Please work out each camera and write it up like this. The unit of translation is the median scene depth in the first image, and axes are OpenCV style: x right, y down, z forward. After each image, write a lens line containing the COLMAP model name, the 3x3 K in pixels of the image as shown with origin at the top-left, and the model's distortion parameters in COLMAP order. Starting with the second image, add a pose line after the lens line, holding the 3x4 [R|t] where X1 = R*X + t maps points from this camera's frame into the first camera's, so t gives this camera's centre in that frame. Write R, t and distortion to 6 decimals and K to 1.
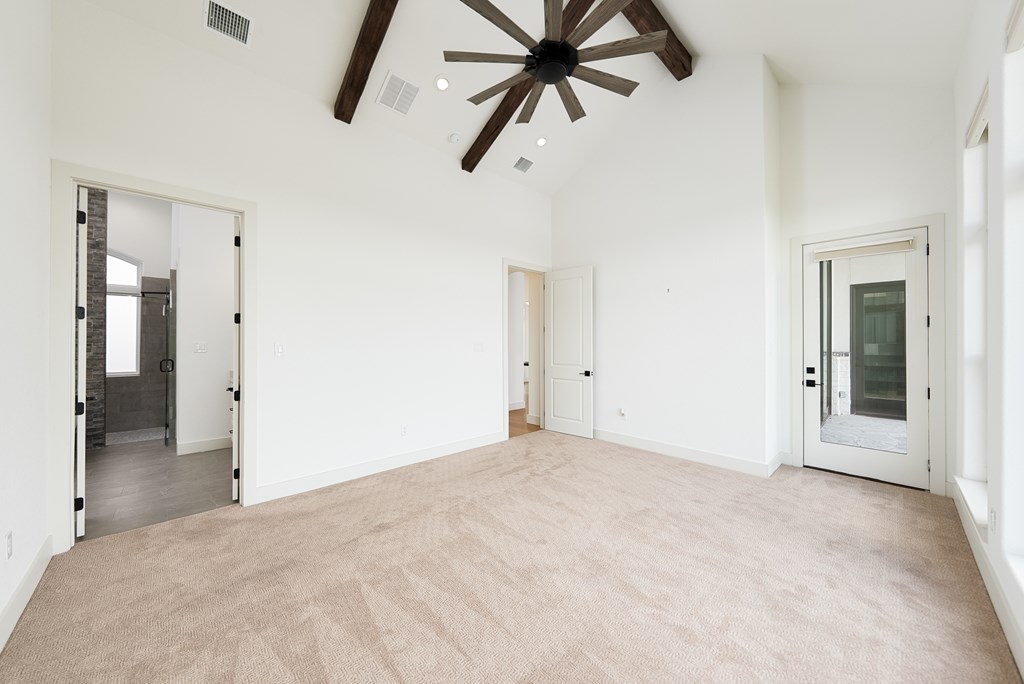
lens RADIAL K [[360.4, 0, 513.6], [0, 360.4, 337.7], [0, 0, 1]] dist [0.001605, -0.000013]
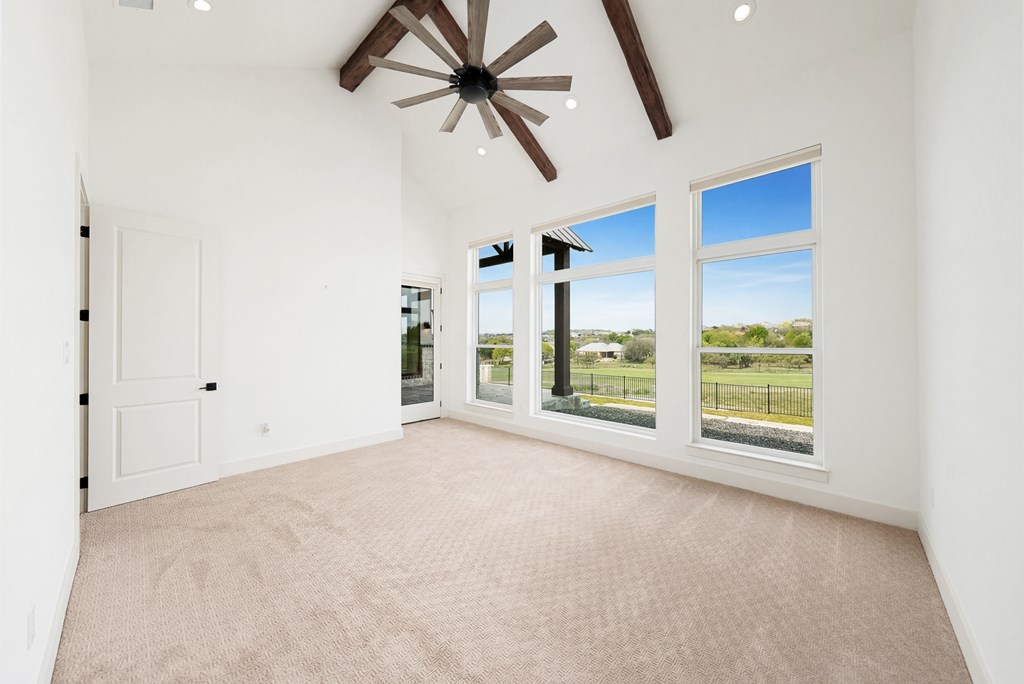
lens RADIAL K [[360.4, 0, 513.6], [0, 360.4, 337.7], [0, 0, 1]] dist [0.001605, -0.000013]
pose [[-0.054711, 0.004890, 0.998490, -0.643006], [-0.008932, 0.999946, -0.005386, 0.008033], [-0.998462, -0.009213, -0.054664, 0.610531]]
